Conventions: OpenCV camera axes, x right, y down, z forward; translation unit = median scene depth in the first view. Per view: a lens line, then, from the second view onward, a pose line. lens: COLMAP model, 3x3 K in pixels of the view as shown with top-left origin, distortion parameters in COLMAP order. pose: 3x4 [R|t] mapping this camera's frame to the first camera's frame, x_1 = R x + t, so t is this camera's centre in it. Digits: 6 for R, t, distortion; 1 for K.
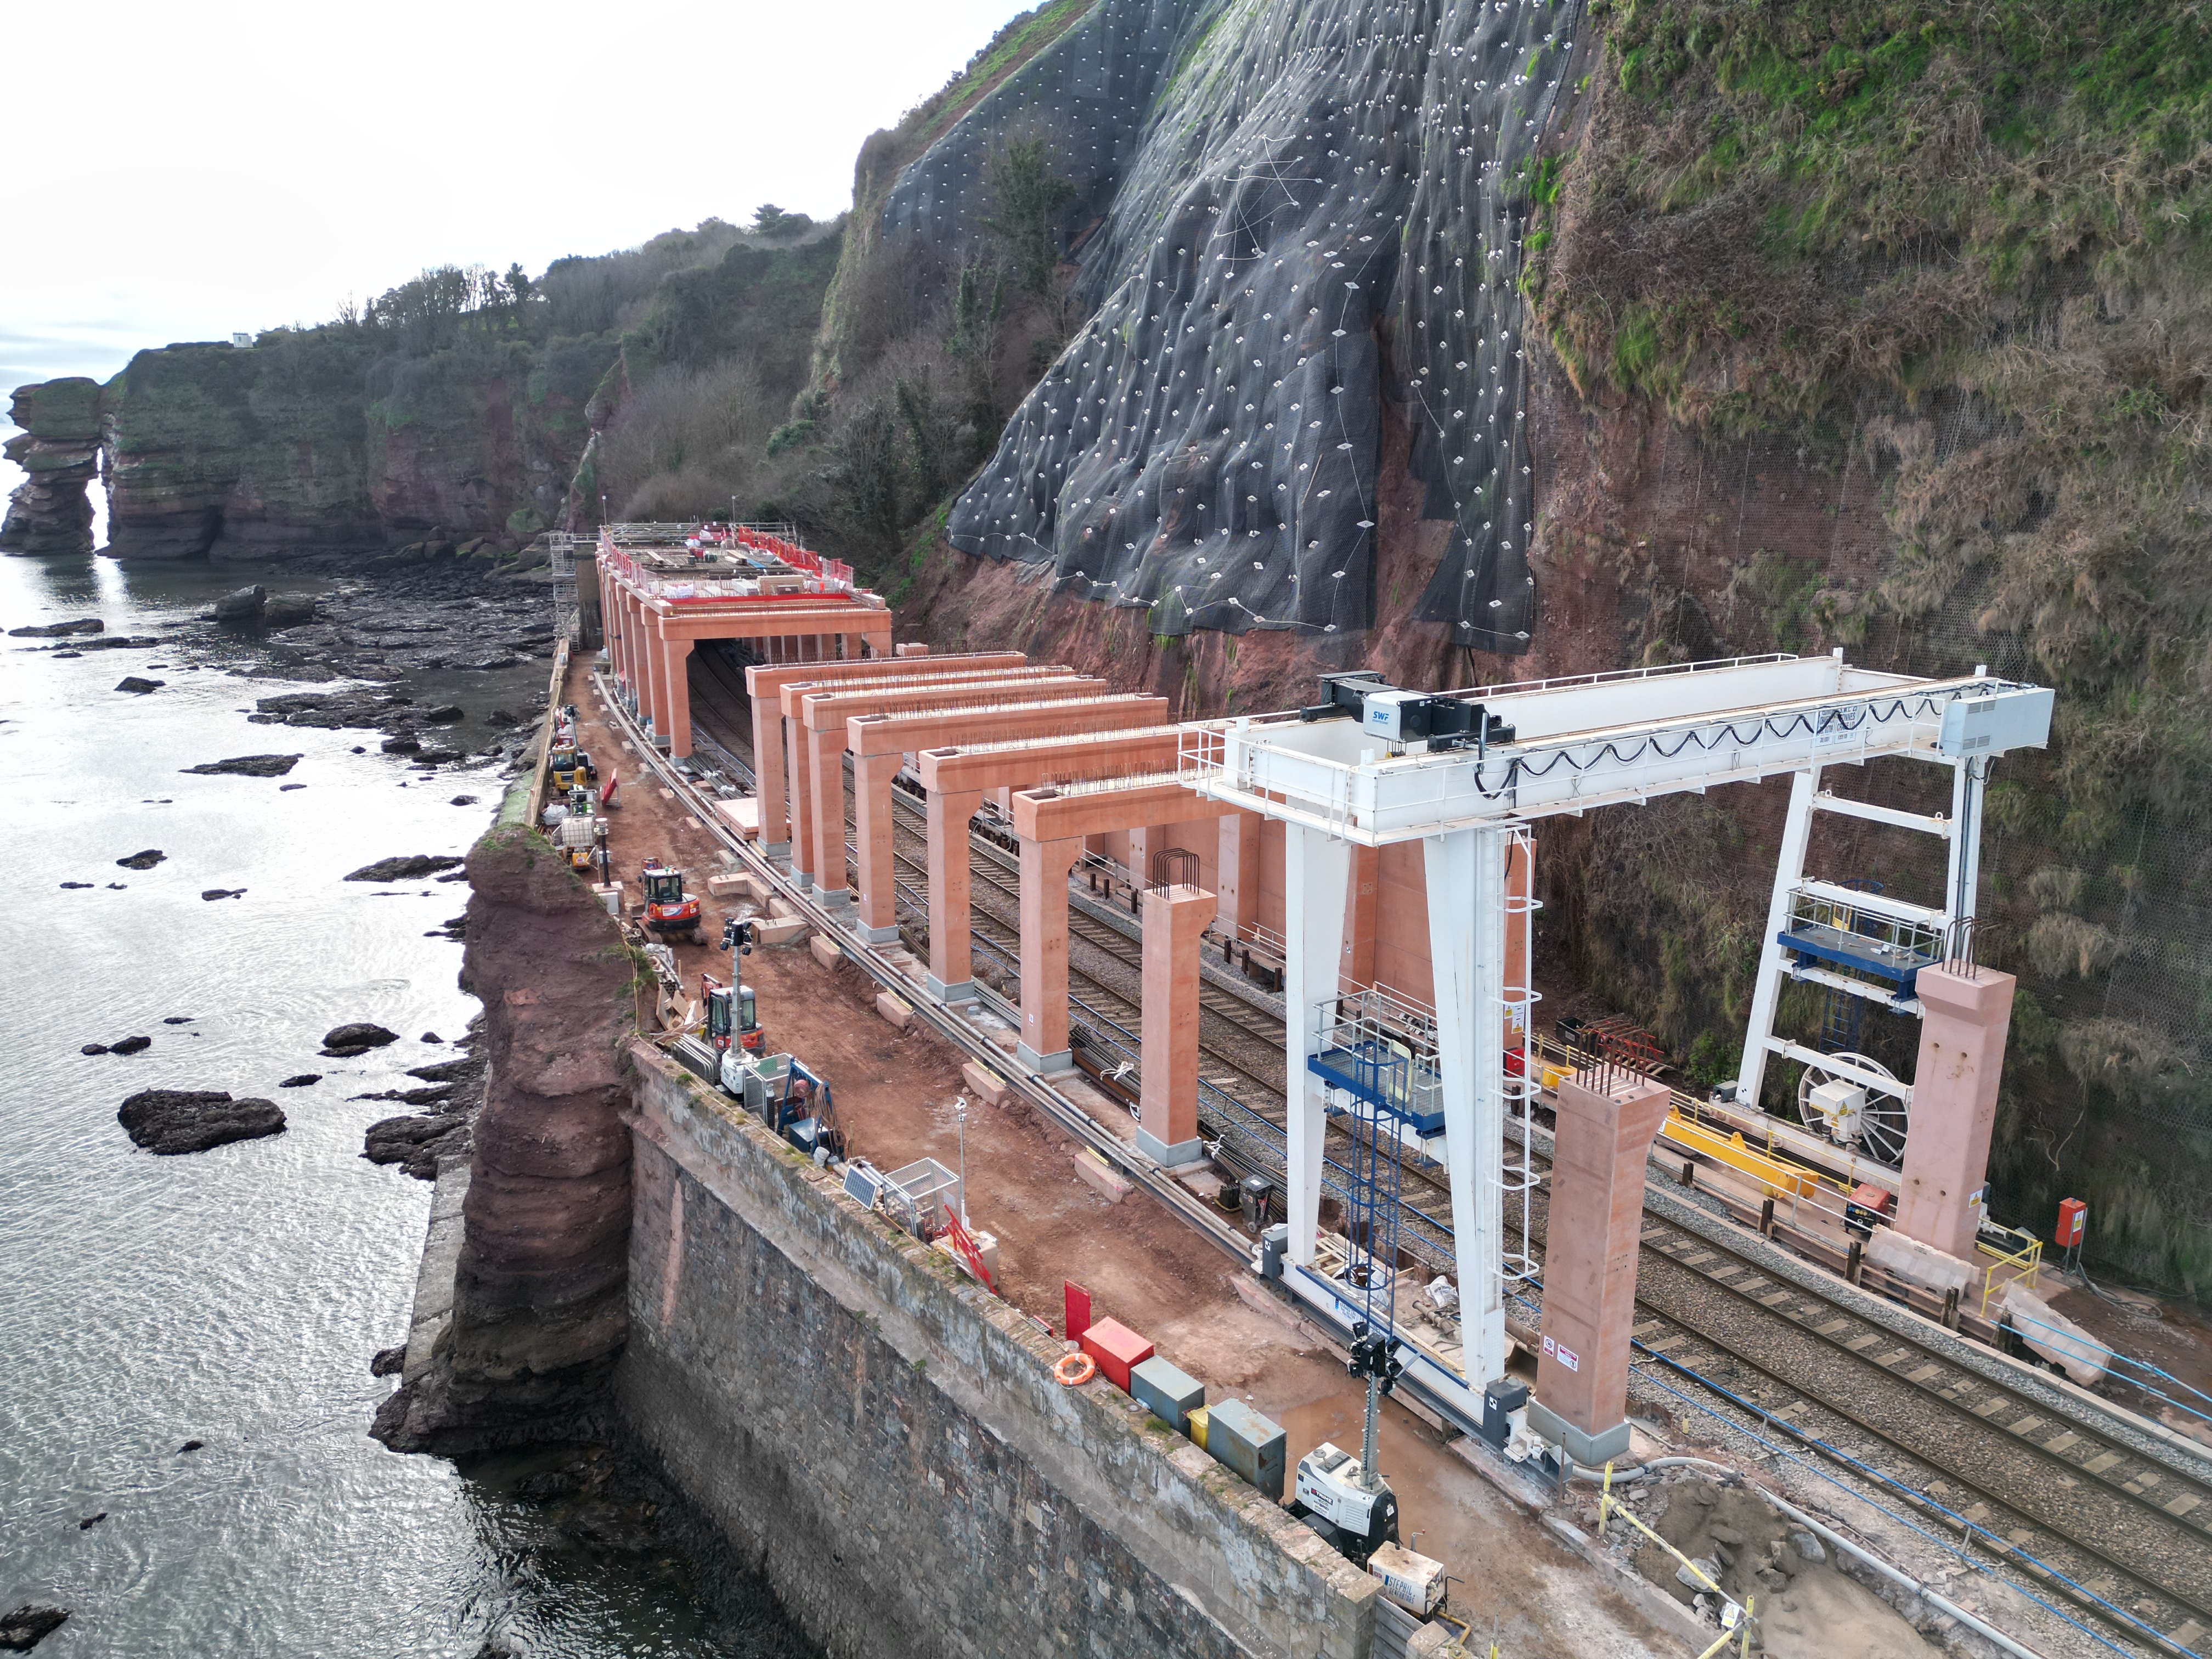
lens RADIAL K [[1523.2, 0, 1109.2], [0, 1523.2, 832.9], [0, 0, 1]] dist [0.075976, -0.087958]
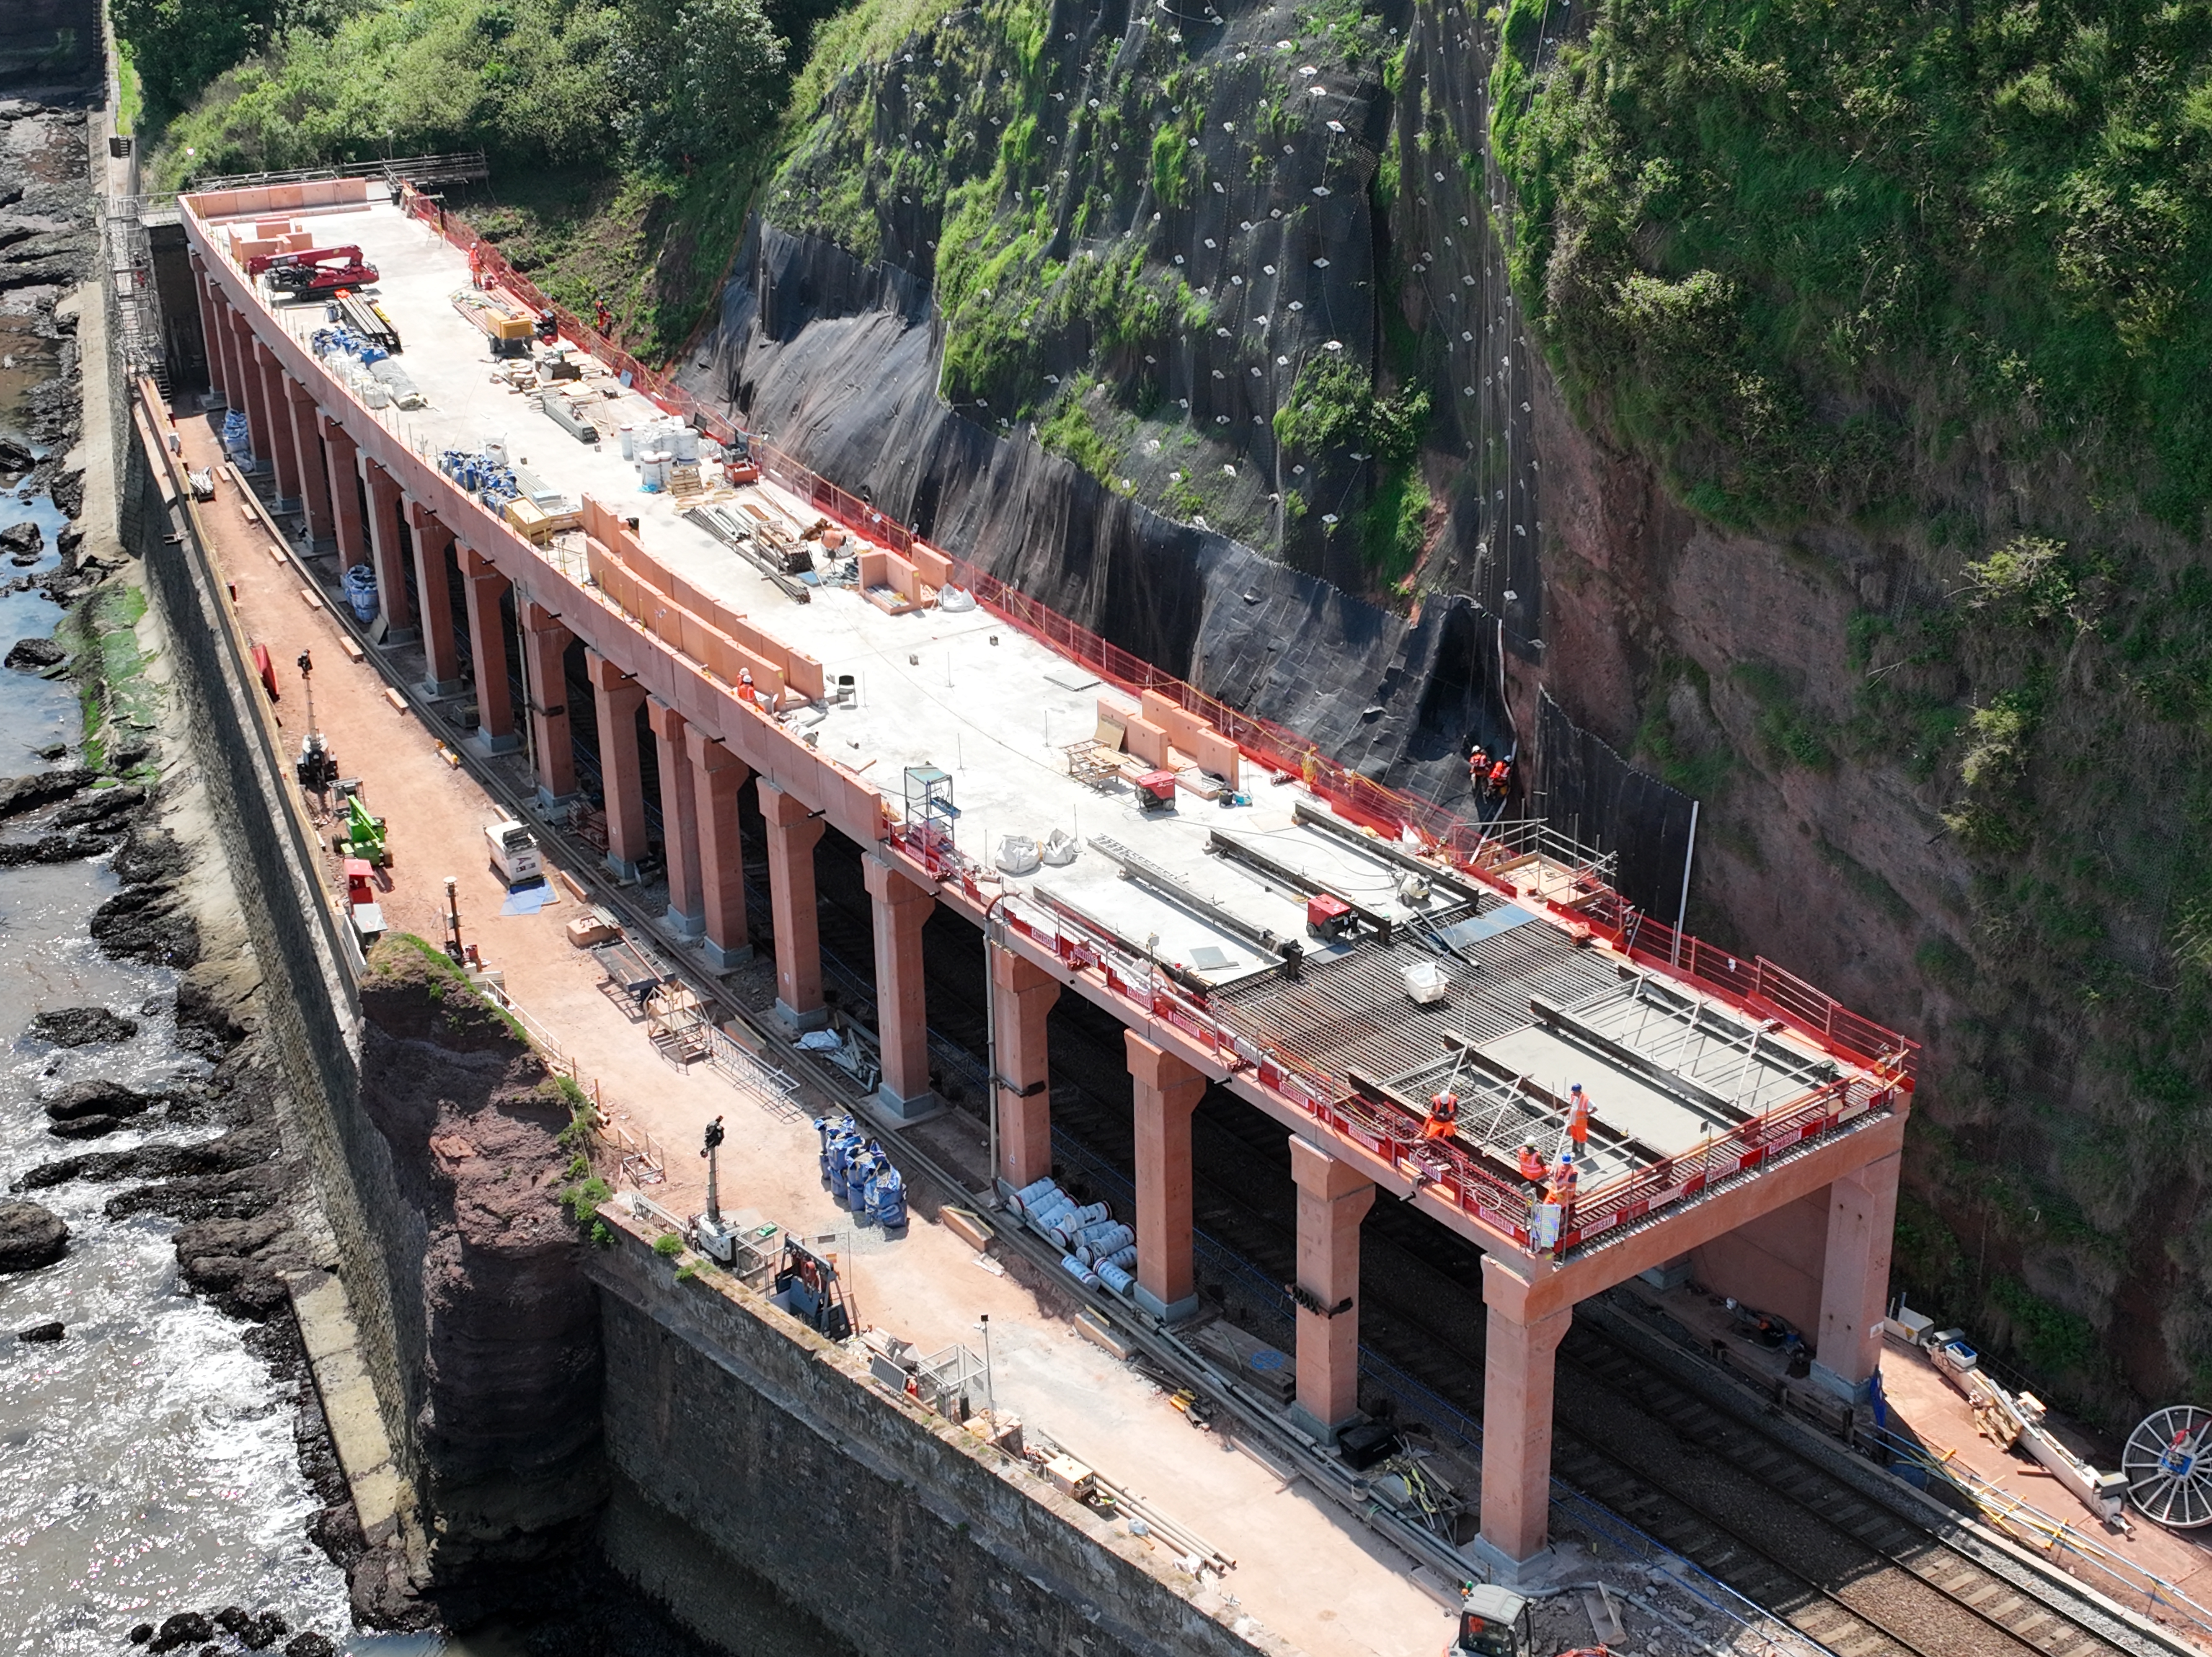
lens RADIAL K [[3037.9, 0, 1106.0], [0, 3037.9, 828.5], [0, 0, 1]] dist [0.002025, -0.041942]
pose [[0.997638, -0.050767, 0.046267, -0.070126], [0.042038, 0.983982, 0.173240, -0.405273], [-0.054321, -0.170886, 0.983792, -0.833916]]
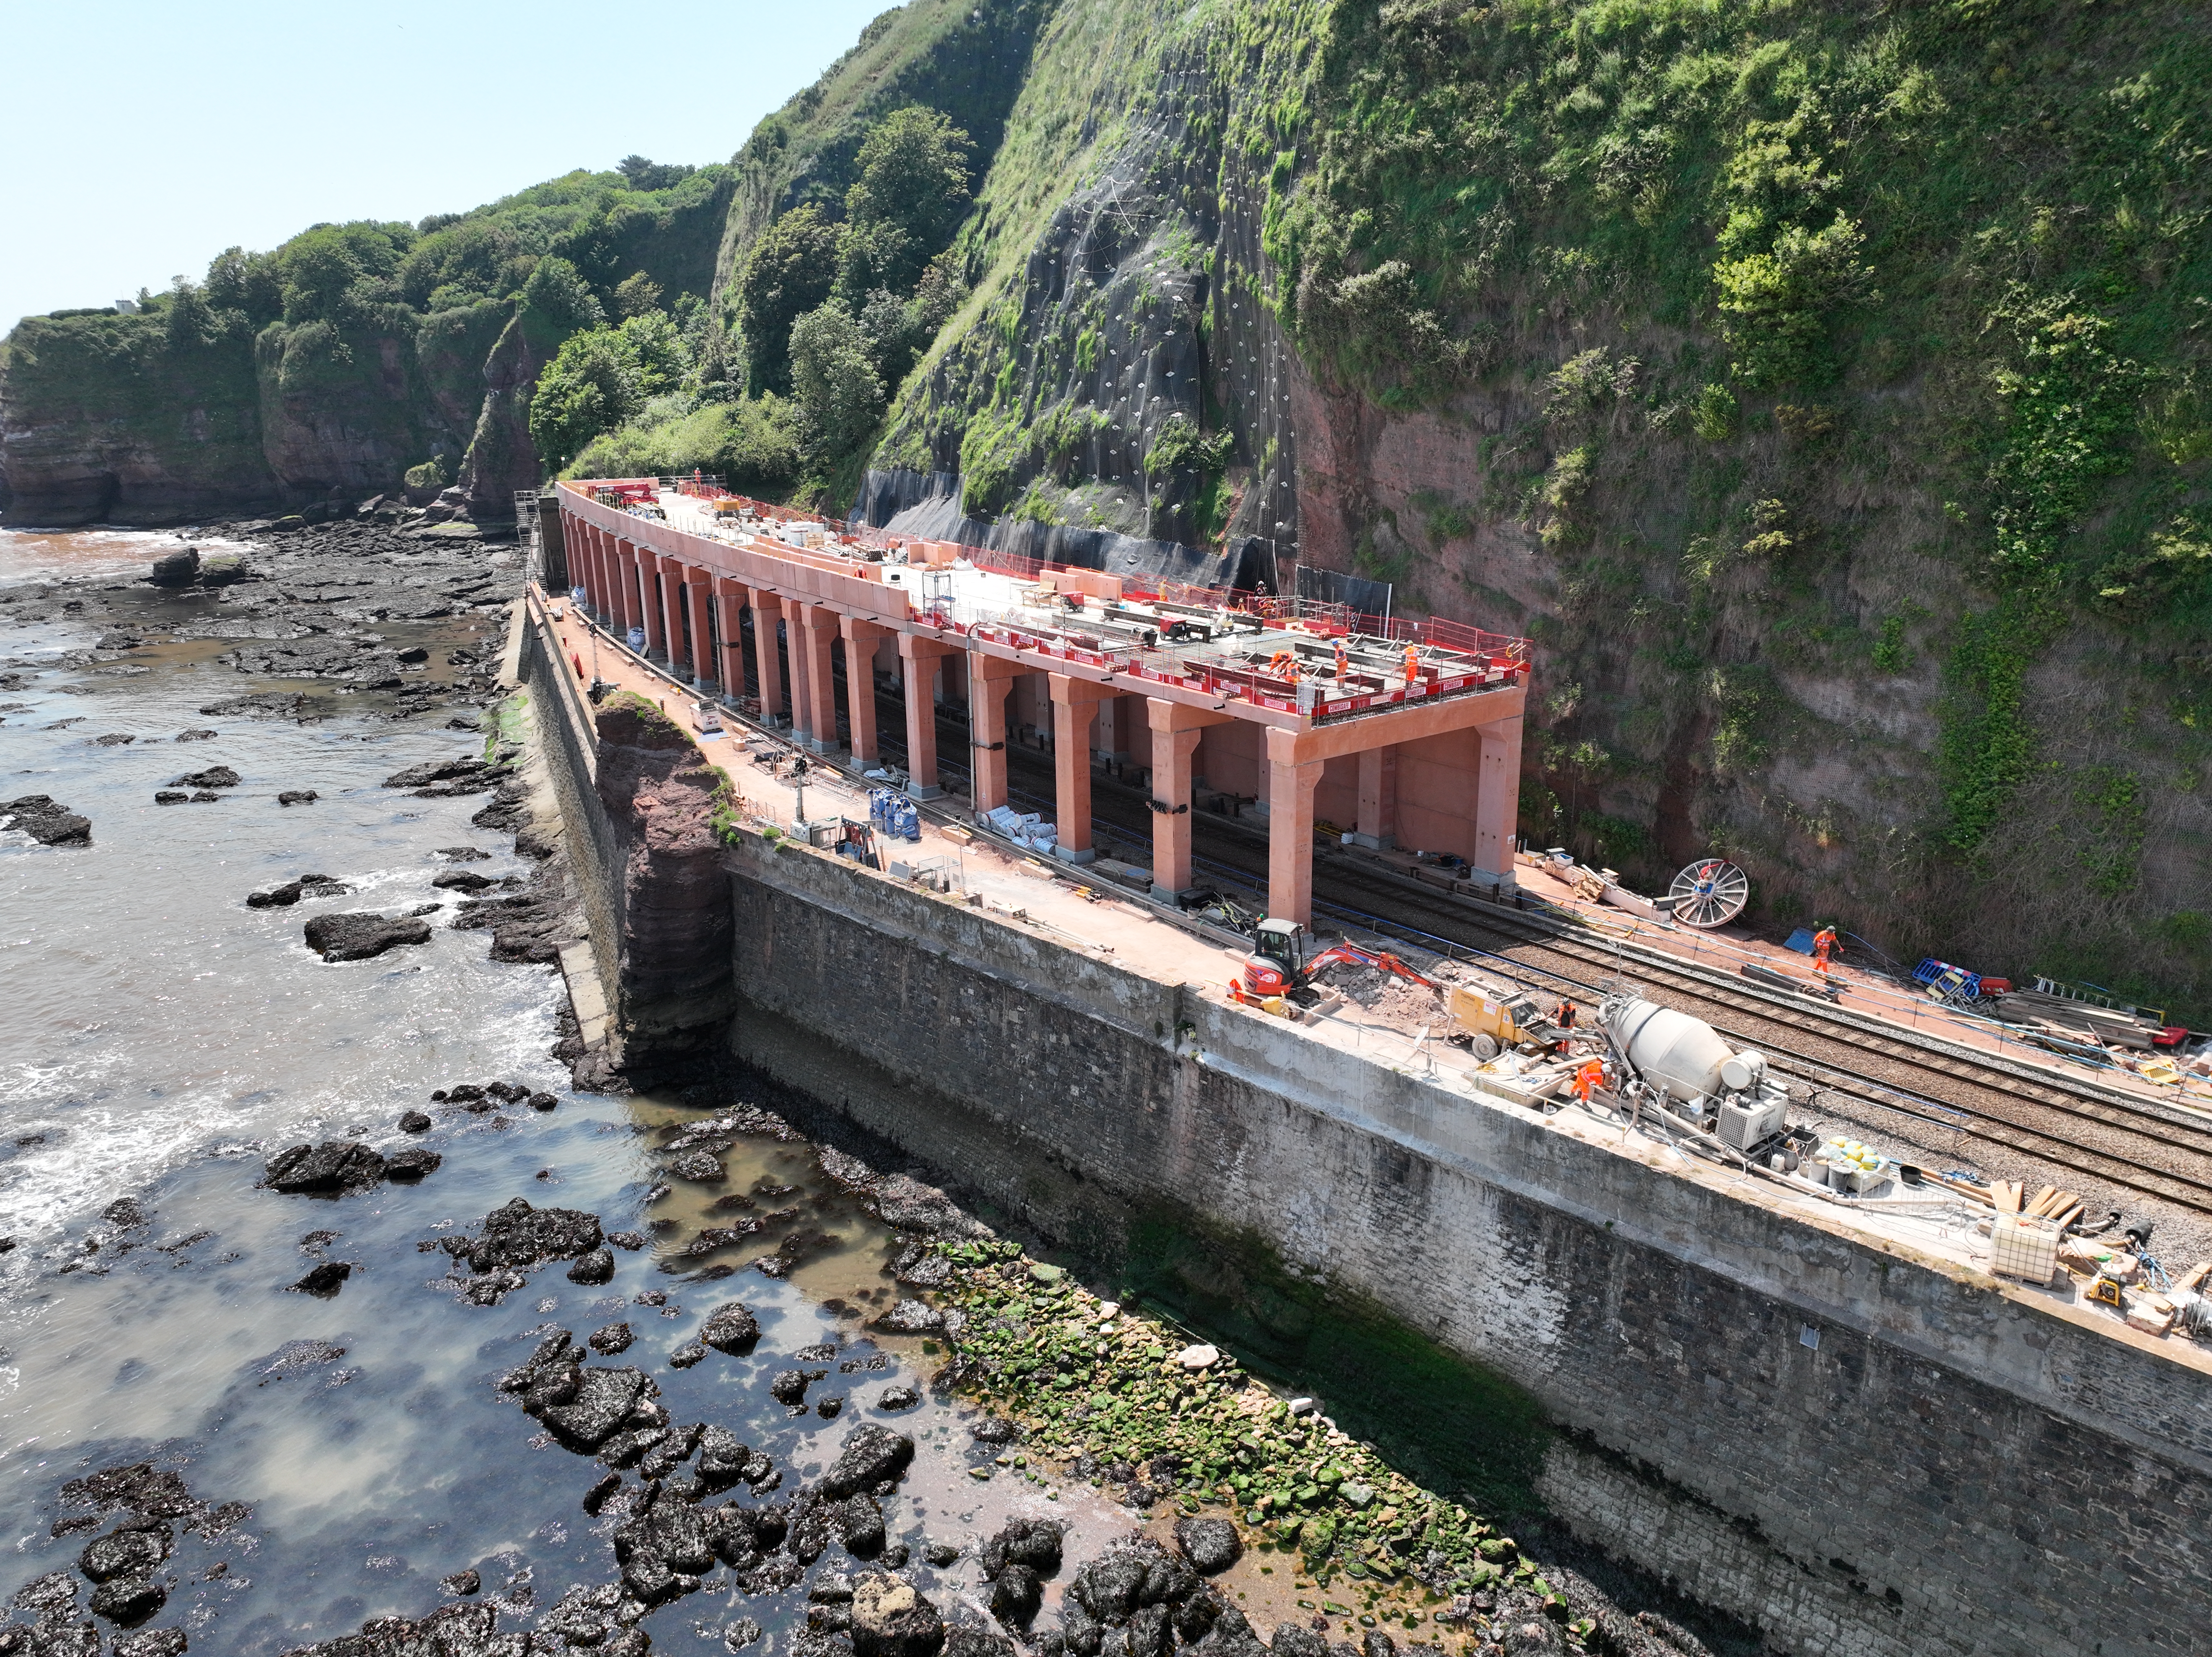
lens RADIAL K [[1553.1, 0, 1110.6], [0, 1553.1, 843.1], [0, 0, 1]] dist [-0.005086, -0.000011]
pose [[0.996258, -0.043962, 0.074412, -0.042591], [0.040644, 0.998136, 0.045530, 0.102879], [-0.076275, -0.042335, 0.996188, -0.610127]]
